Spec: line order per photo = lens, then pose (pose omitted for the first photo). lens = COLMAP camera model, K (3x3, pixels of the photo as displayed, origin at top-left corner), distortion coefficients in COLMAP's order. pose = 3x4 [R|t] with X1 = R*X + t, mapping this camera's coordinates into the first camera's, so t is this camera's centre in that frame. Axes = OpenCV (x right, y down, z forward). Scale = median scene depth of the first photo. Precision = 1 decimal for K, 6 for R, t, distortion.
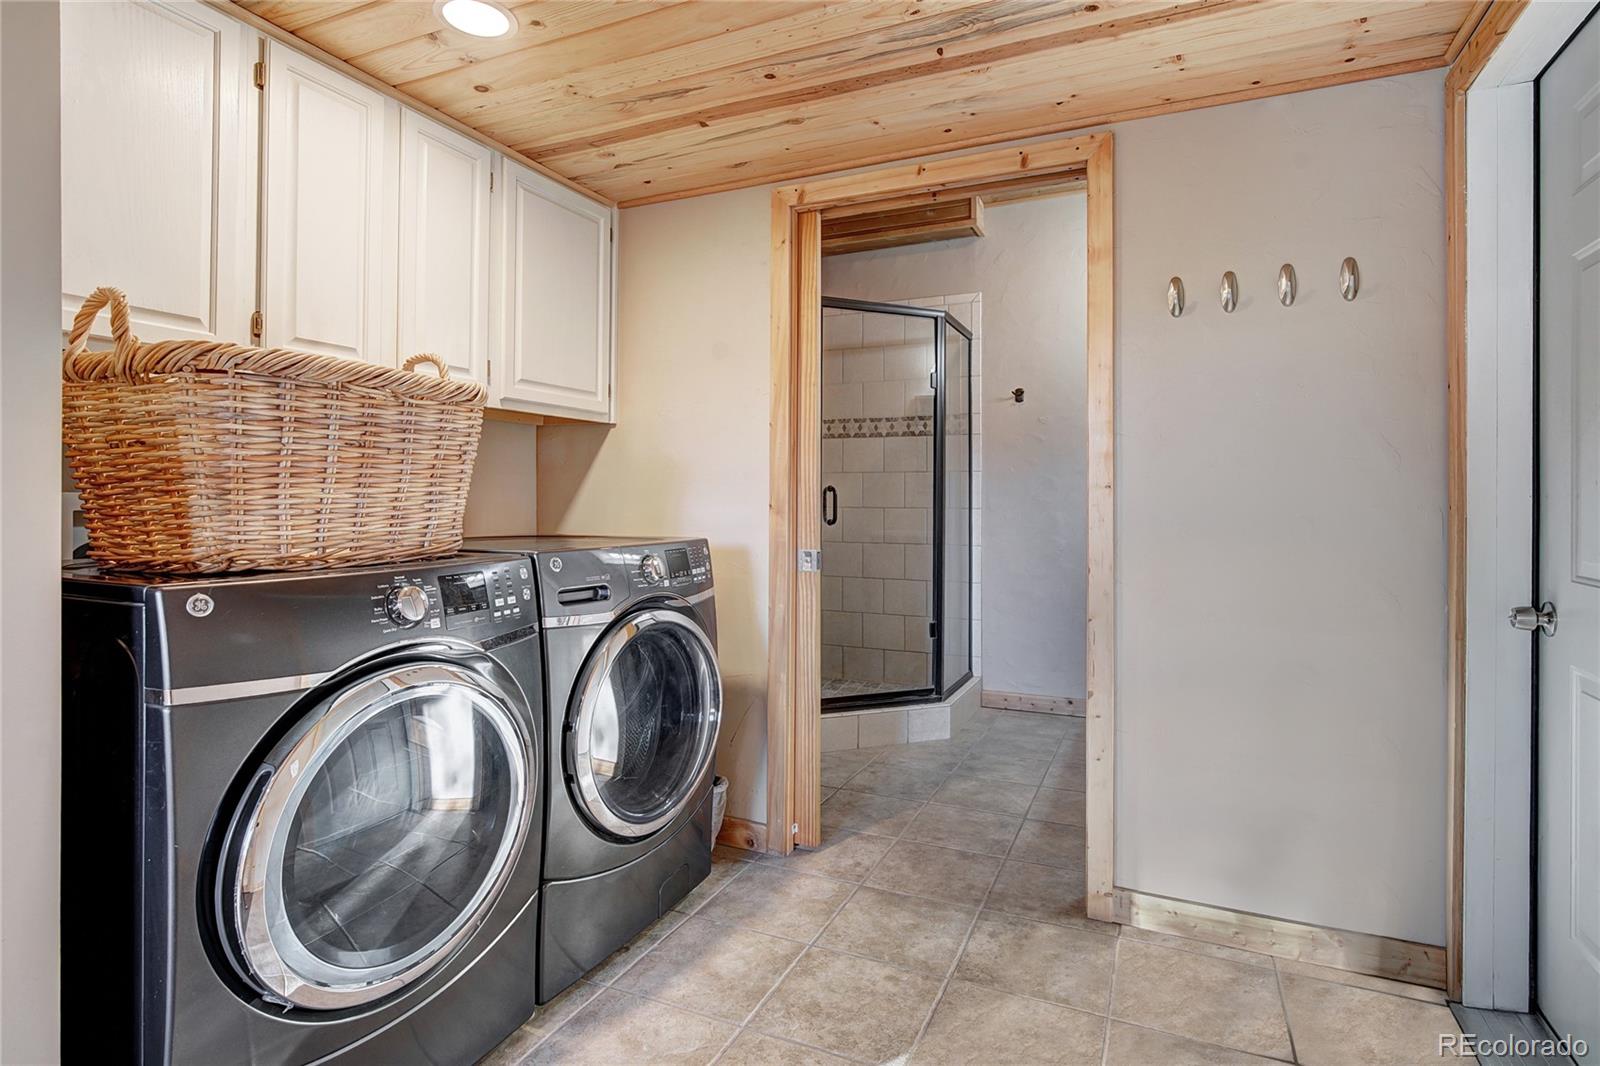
lens RADIAL K [[802.5, 0, 817.0], [0, 802.5, 499.3], [0, 0, 1]] dist [-0.003903, 0.000038]
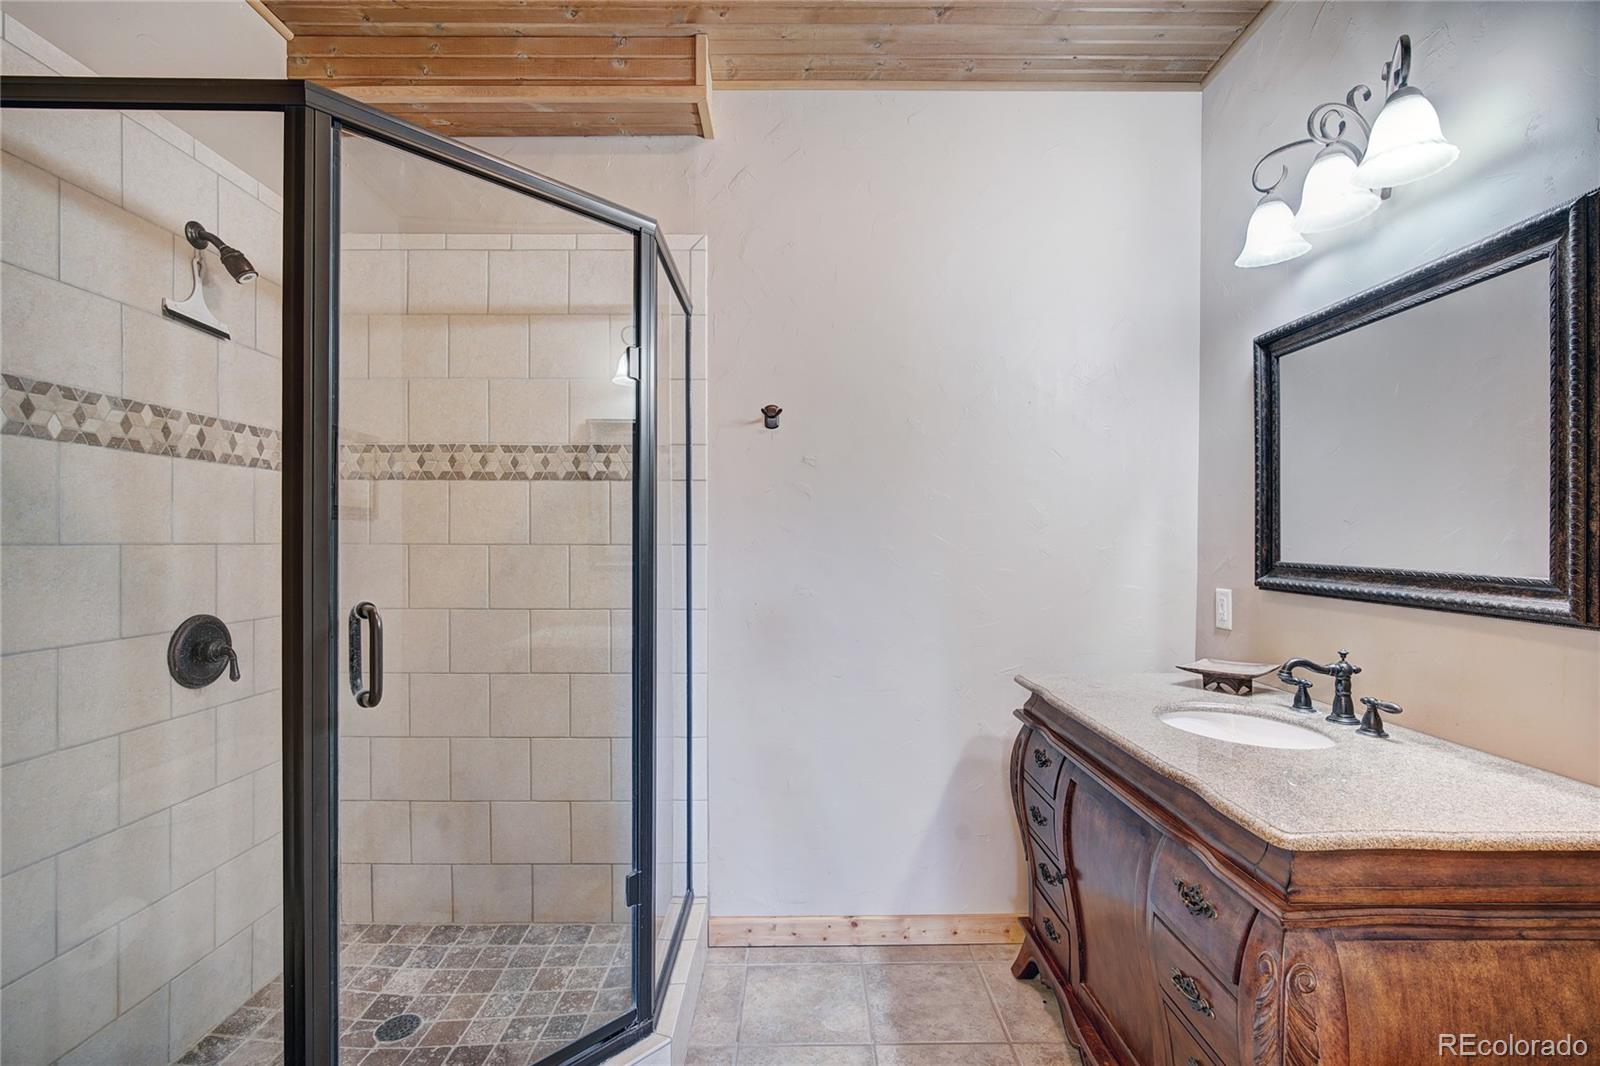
lens RADIAL K [[722.2, 0, 805.2], [0, 722.2, 540.9], [0, 0, 1]] dist [-0.009138, 0.002441]
pose [[0.911780, -0.002329, 0.410672, 0.054208], [0.001807, 0.999997, 0.001661, -0.038011], [-0.410675, -0.000772, 0.911782, 0.490001]]
